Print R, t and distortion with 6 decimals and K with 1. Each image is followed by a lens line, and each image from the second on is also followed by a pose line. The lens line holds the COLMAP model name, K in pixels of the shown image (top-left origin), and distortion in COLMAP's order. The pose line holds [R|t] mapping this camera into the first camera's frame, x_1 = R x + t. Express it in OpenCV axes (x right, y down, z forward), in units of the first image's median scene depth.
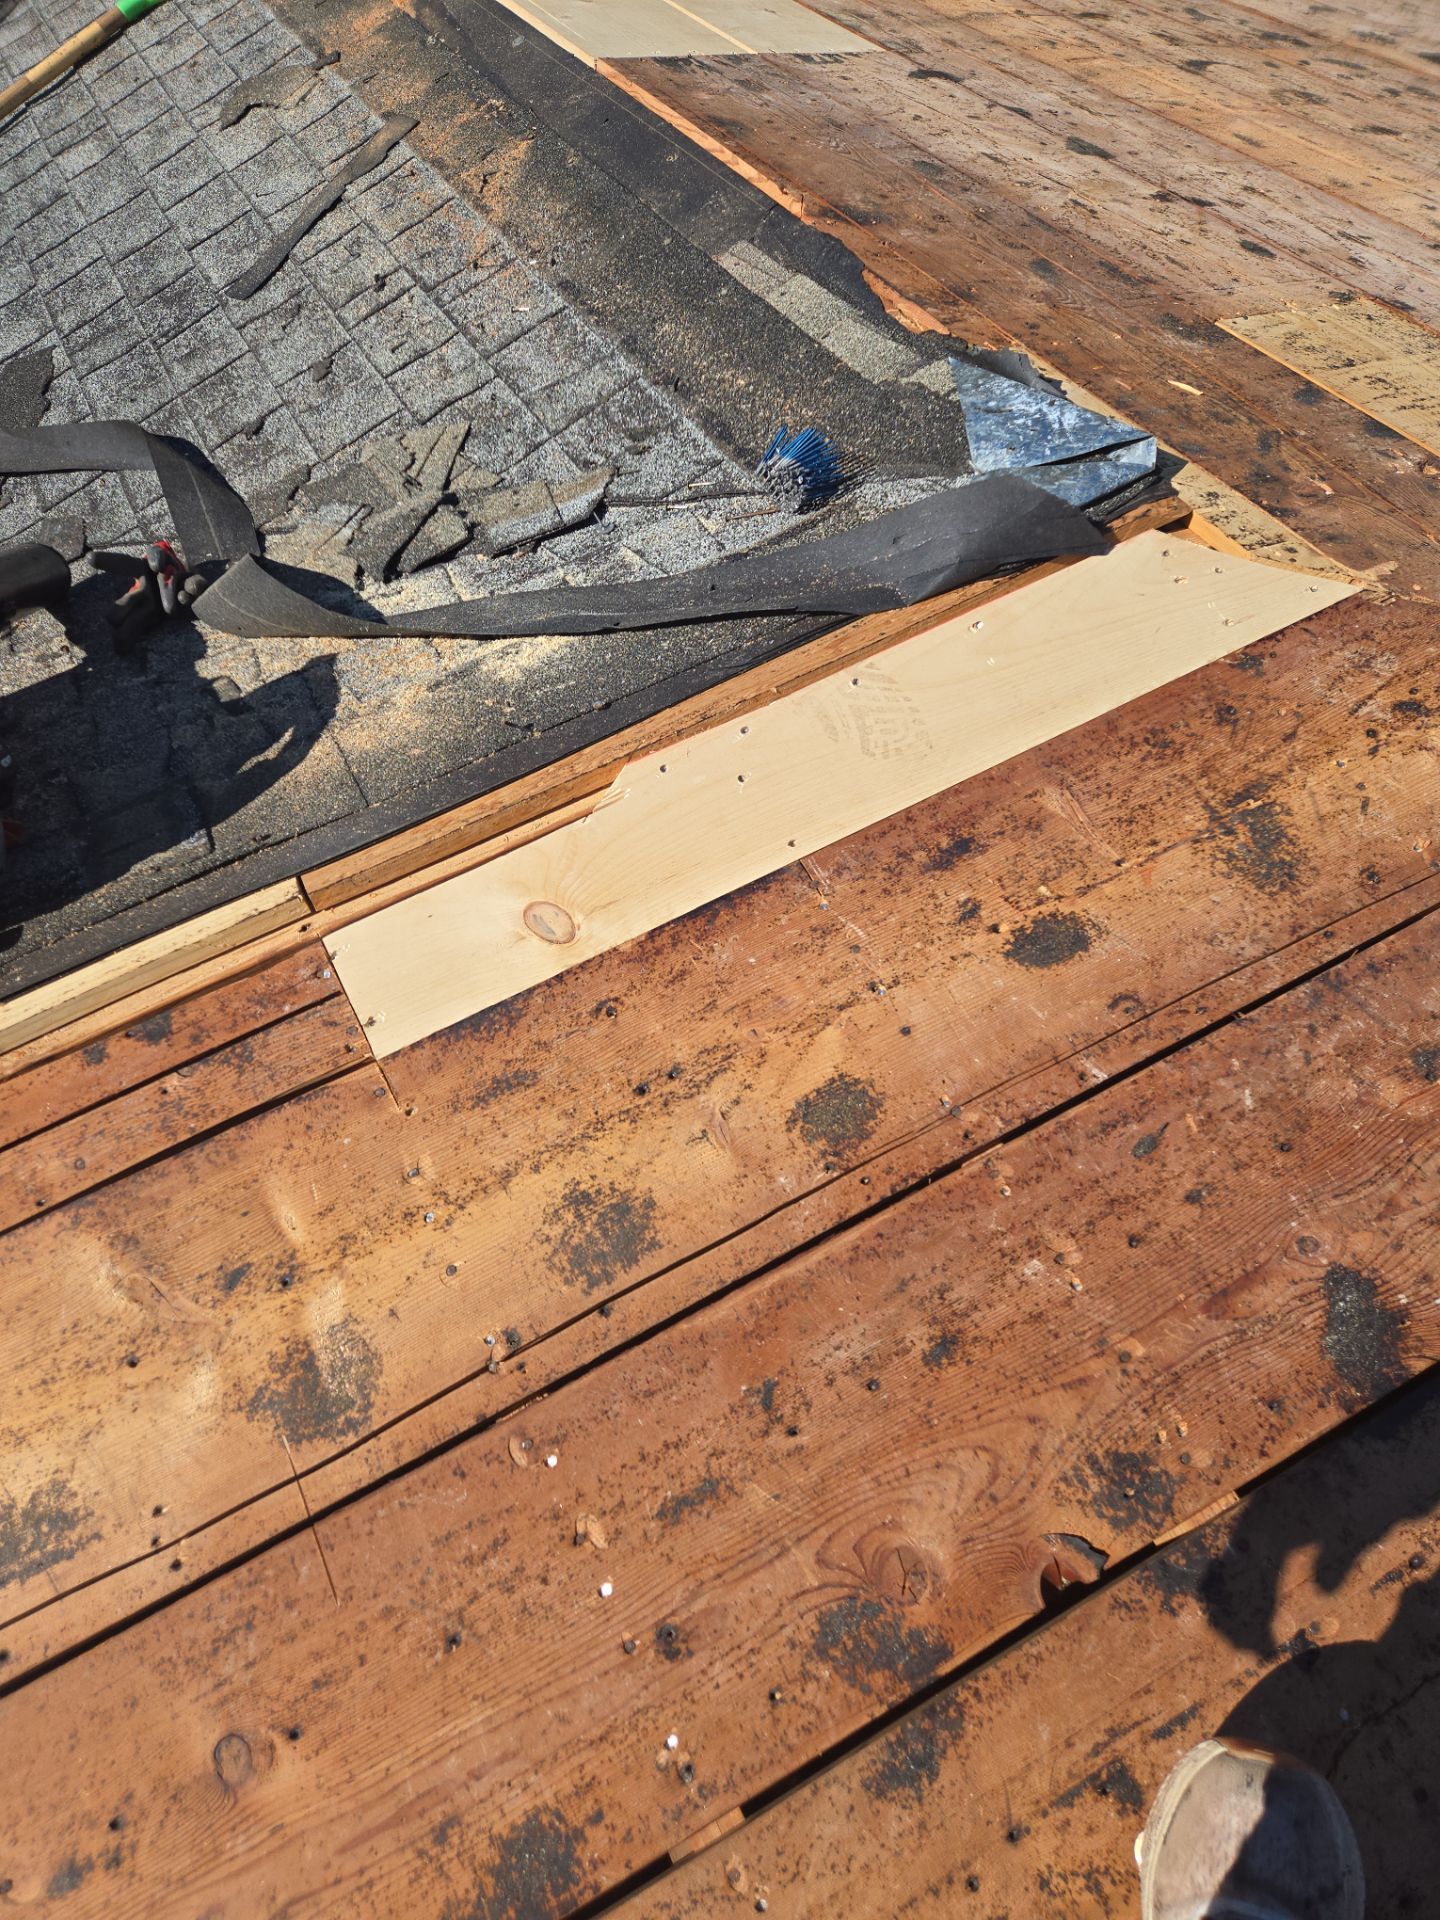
lens RADIAL K [[1219.0, 0, 720.0], [0, 1219.0, 960.0], [0, 0, 1]] dist [0.053938, -0.046224]
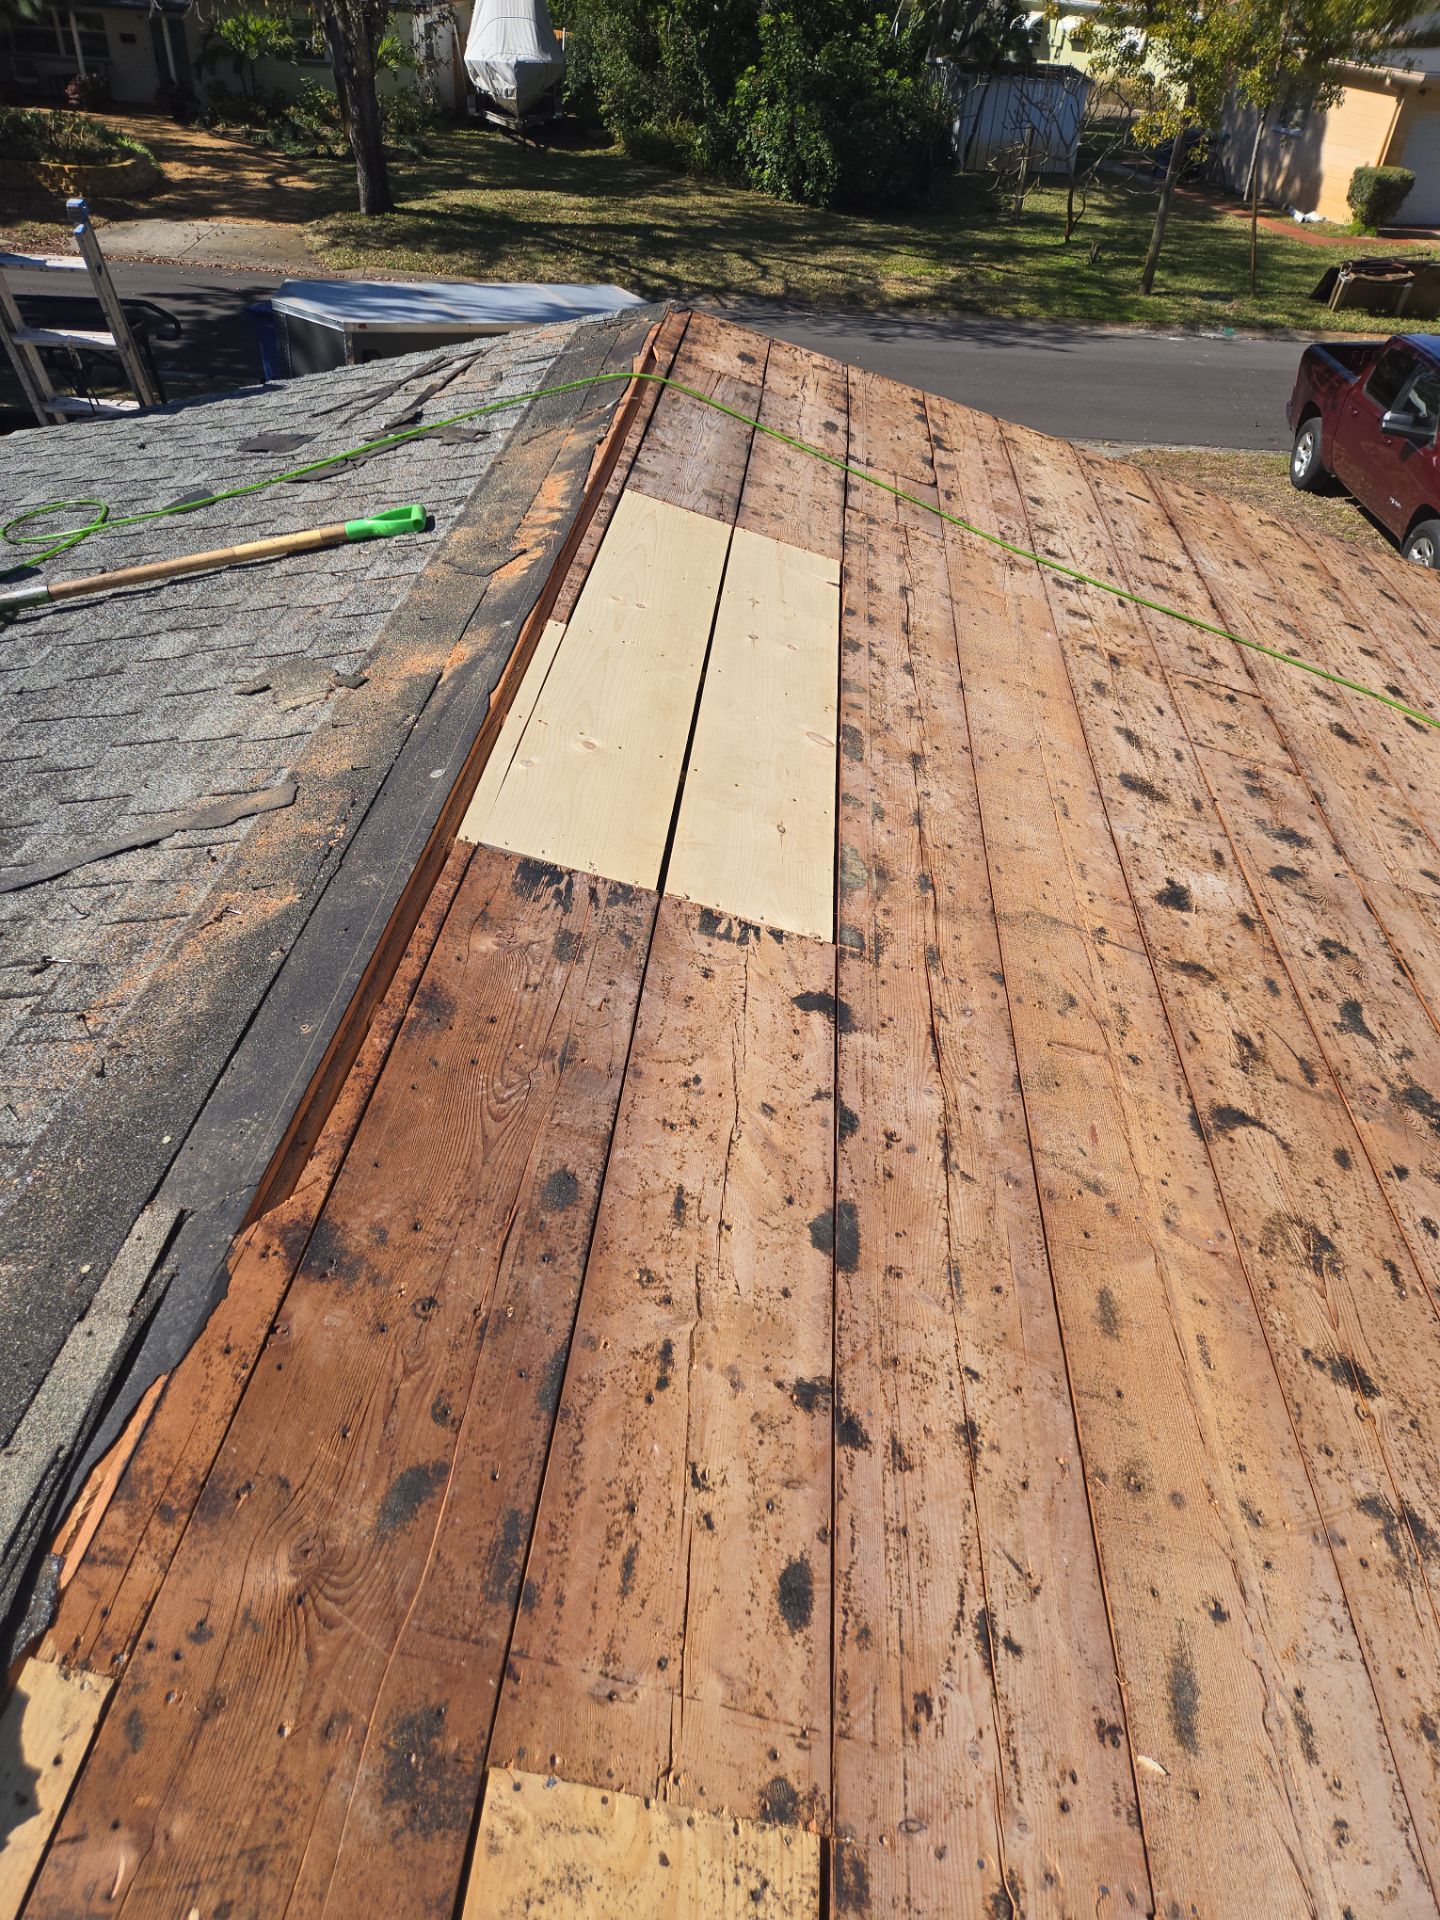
lens RADIAL K [[1219.0, 0, 720.0], [0, 1219.0, 960.0], [0, 0, 1]] dist [0.053938, -0.046224]
pose [[0.825908, 0.471160, -0.309652, 0.727998], [-0.531416, 0.834014, -0.148382, -1.210320], [0.188343, 0.287104, 0.939201, 0.437936]]
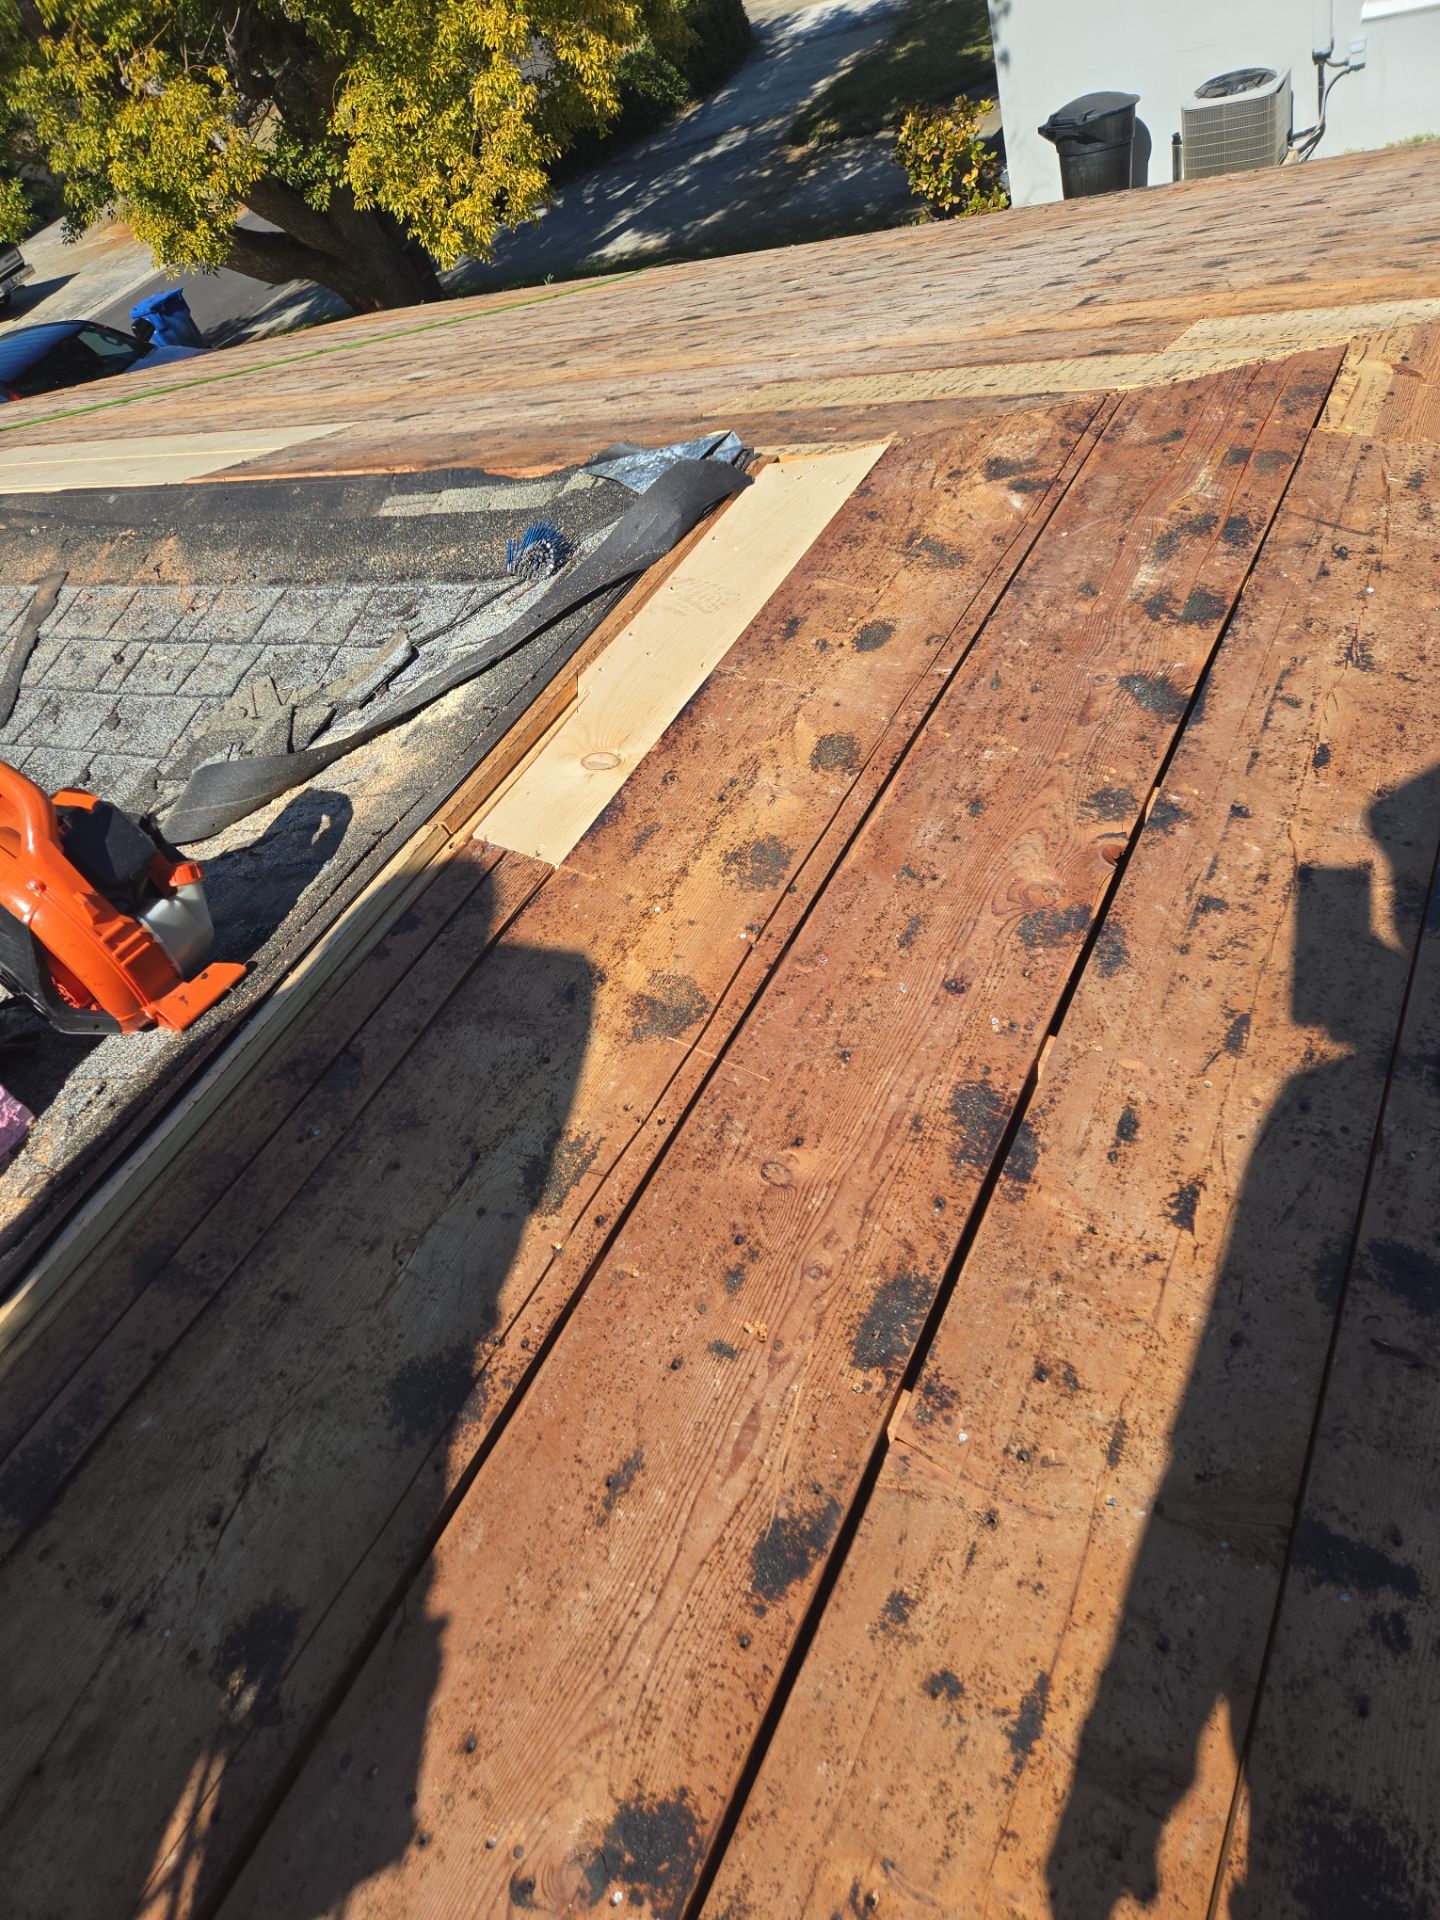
lens RADIAL K [[1141.1, 0, 720.0], [0, 1141.1, 960.0], [0, 0, 1]] dist [0.050782, -0.047110]
pose [[0.822696, -0.481674, 0.301929, -0.506812], [0.542223, 0.824426, -0.162223, 0.429379], [-0.170780, 0.297173, 0.939427, -0.228146]]
